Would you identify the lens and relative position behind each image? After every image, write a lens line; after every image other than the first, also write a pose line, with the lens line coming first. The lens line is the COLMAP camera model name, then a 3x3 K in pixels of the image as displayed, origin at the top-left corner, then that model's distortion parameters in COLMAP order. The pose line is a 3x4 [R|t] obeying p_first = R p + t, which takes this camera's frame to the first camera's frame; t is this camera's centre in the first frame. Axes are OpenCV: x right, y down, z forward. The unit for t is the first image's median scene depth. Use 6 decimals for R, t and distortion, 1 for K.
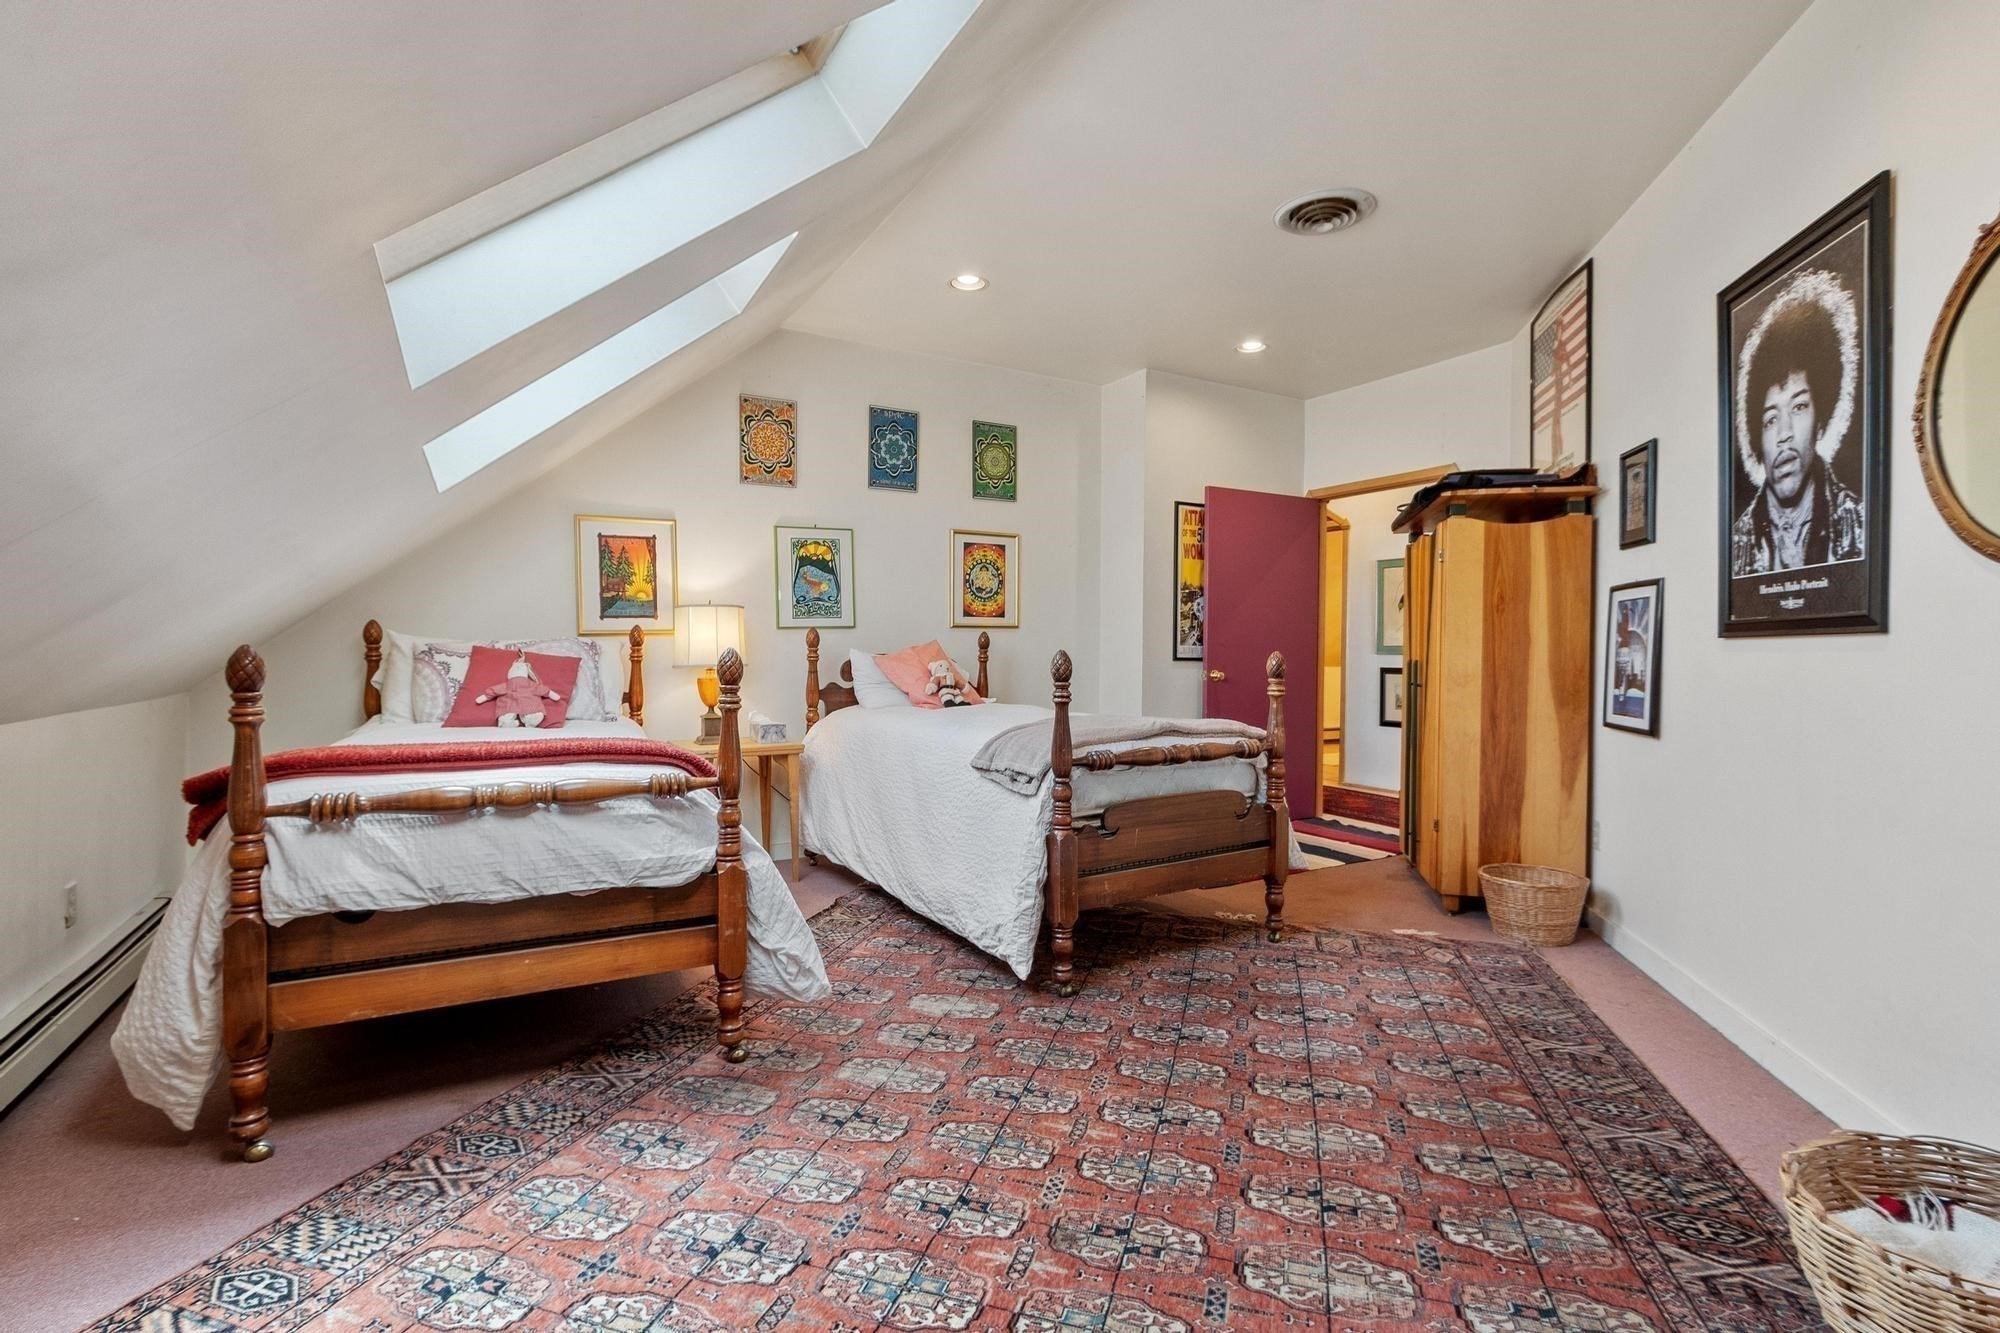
lens RADIAL K [[882.5, 0, 989.2], [0, 882.5, 657.6], [0, 0, 1]] dist [0.002249, 0.000204]
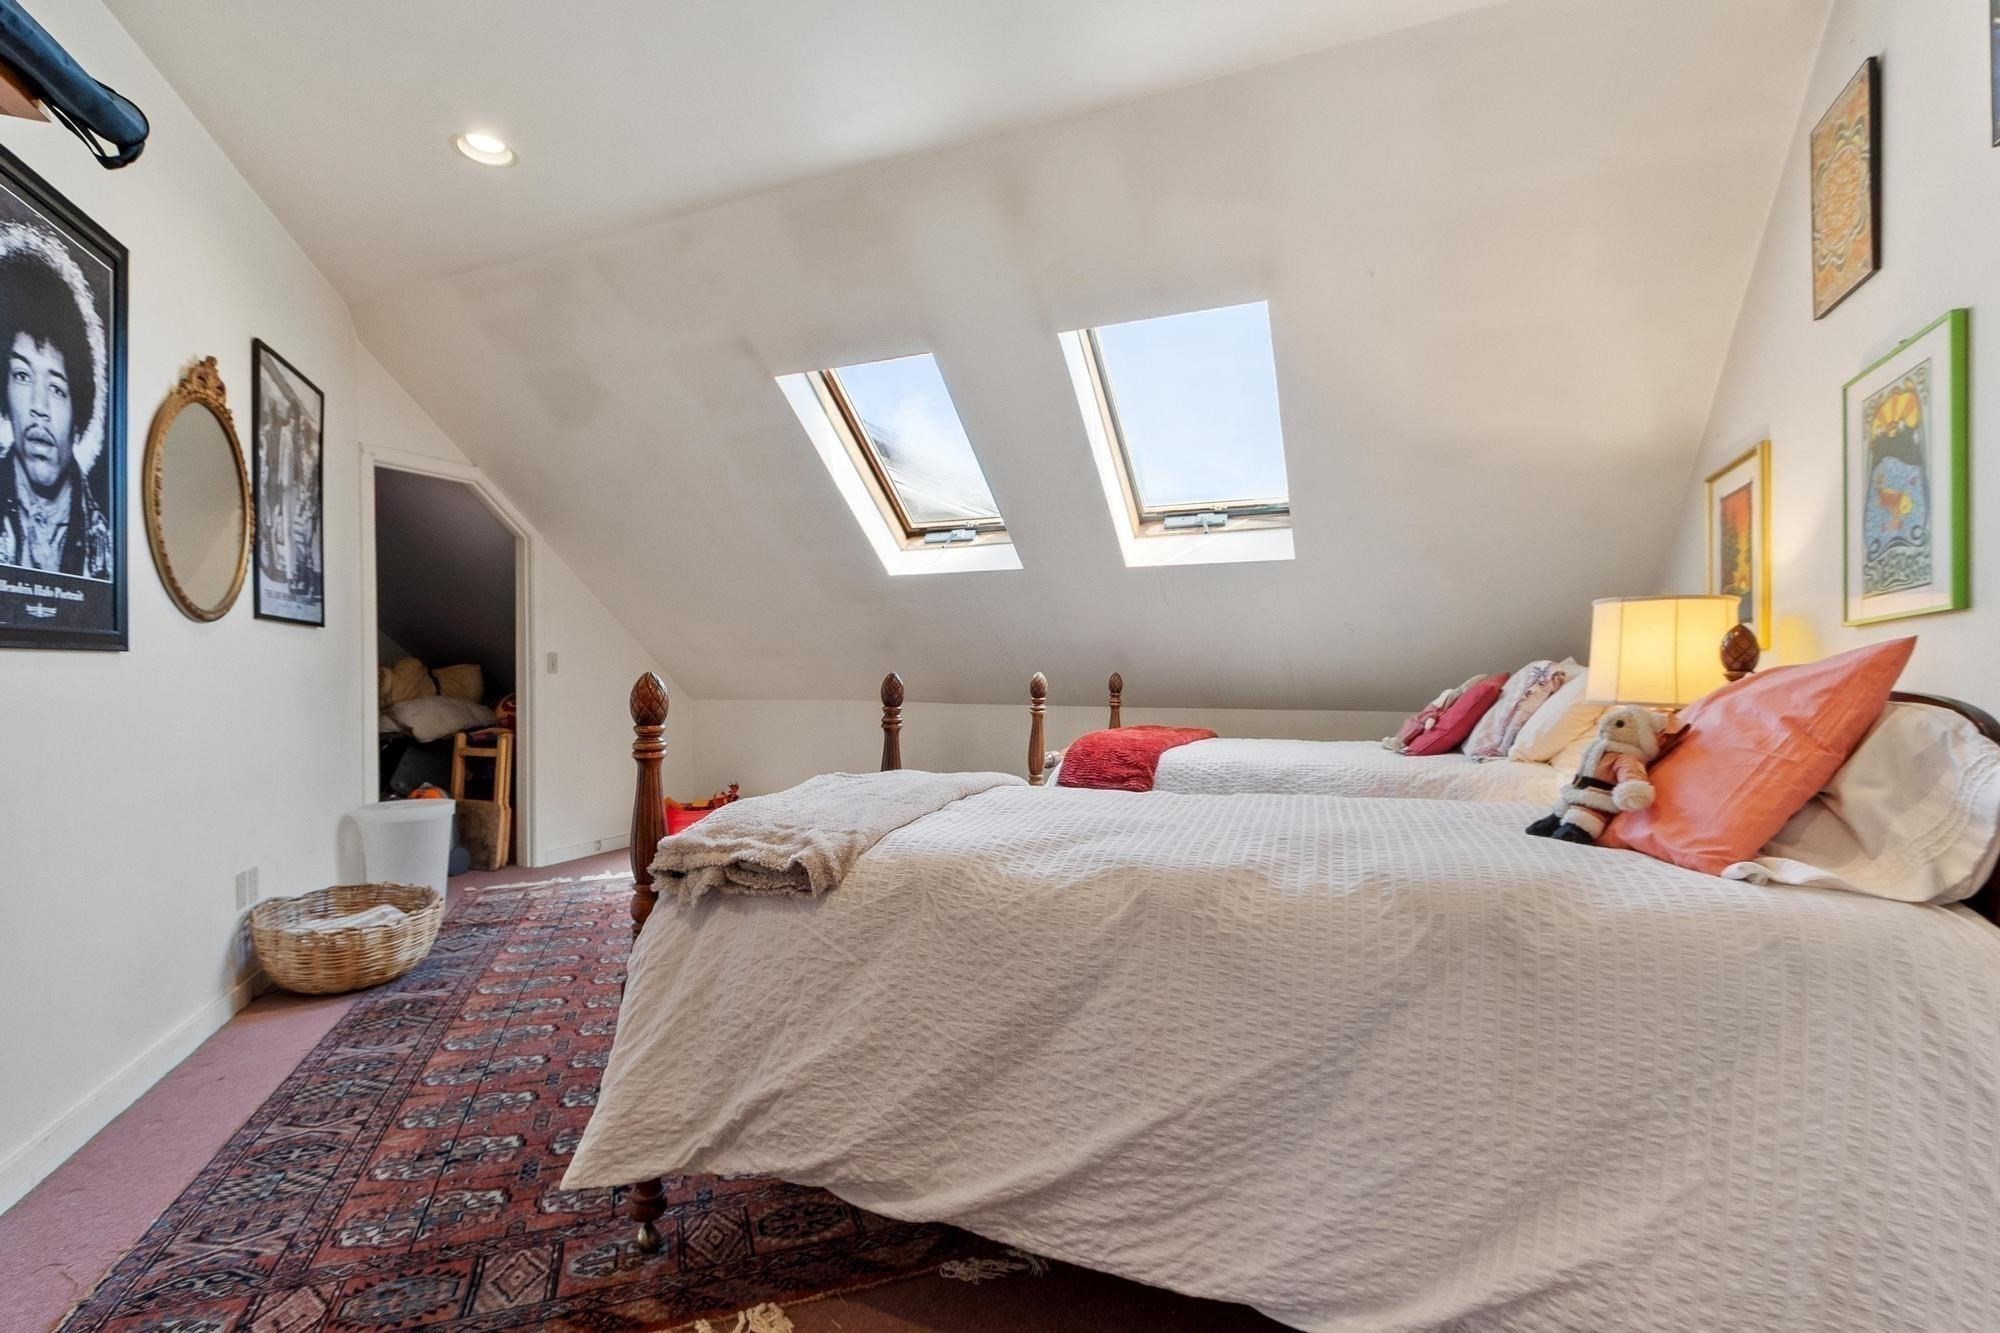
lens RADIAL K [[882.5, 0, 993.6], [0, 882.5, 673.7], [0, 0, 1]] dist [0.002249, 0.000204]
pose [[-0.792524, -0.005496, -0.609816, 0.715067], [-0.012092, 0.999904, 0.006703, -0.018151], [0.609720, 0.012686, -0.792515, 2.275822]]
